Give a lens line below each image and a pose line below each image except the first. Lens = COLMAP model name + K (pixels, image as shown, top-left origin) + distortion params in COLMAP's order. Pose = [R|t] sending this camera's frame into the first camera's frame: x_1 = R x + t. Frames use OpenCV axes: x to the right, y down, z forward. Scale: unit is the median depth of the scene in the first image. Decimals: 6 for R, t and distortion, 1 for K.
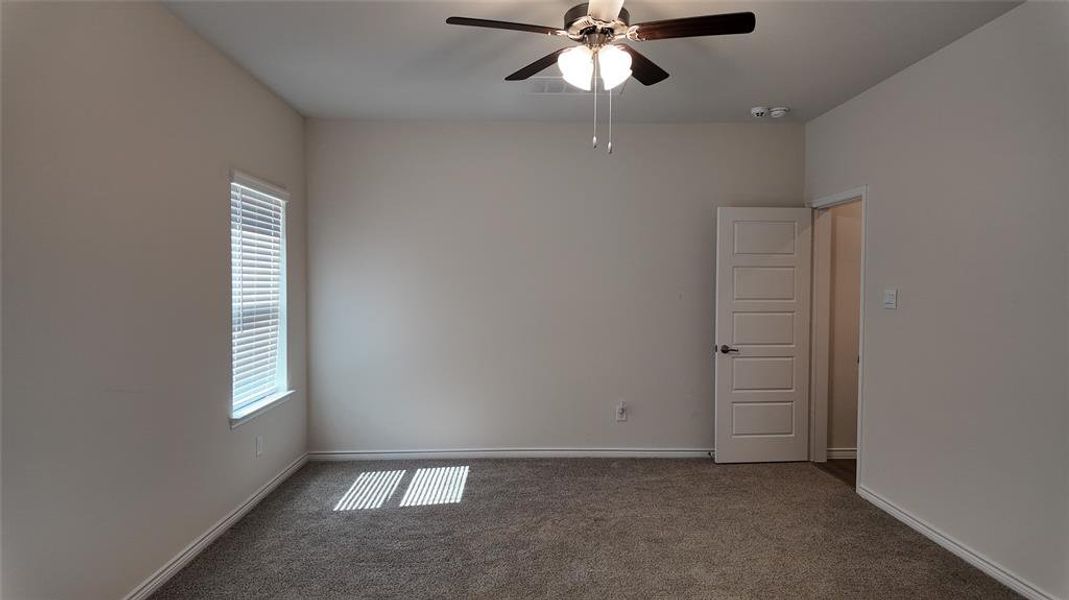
lens RADIAL K [[626.2, 0, 540.5], [0, 626.2, 299.1], [0, 0, 1]] dist [0.072751, -0.075323]
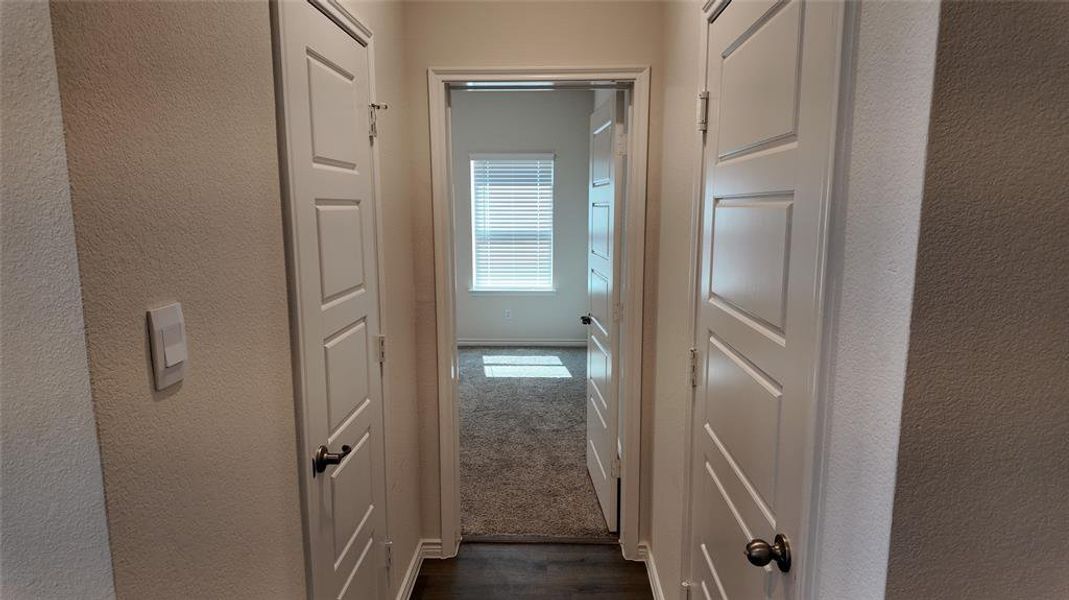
lens RADIAL K [[626.2, 0, 540.5], [0, 626.2, 299.1], [0, 0, 1]] dist [0.072751, -0.075323]
pose [[-0.069893, 0.135817, -0.988266, 1.193081], [-0.026057, 0.990102, 0.137912, -0.041099], [0.997214, 0.035390, -0.065662, 1.189931]]
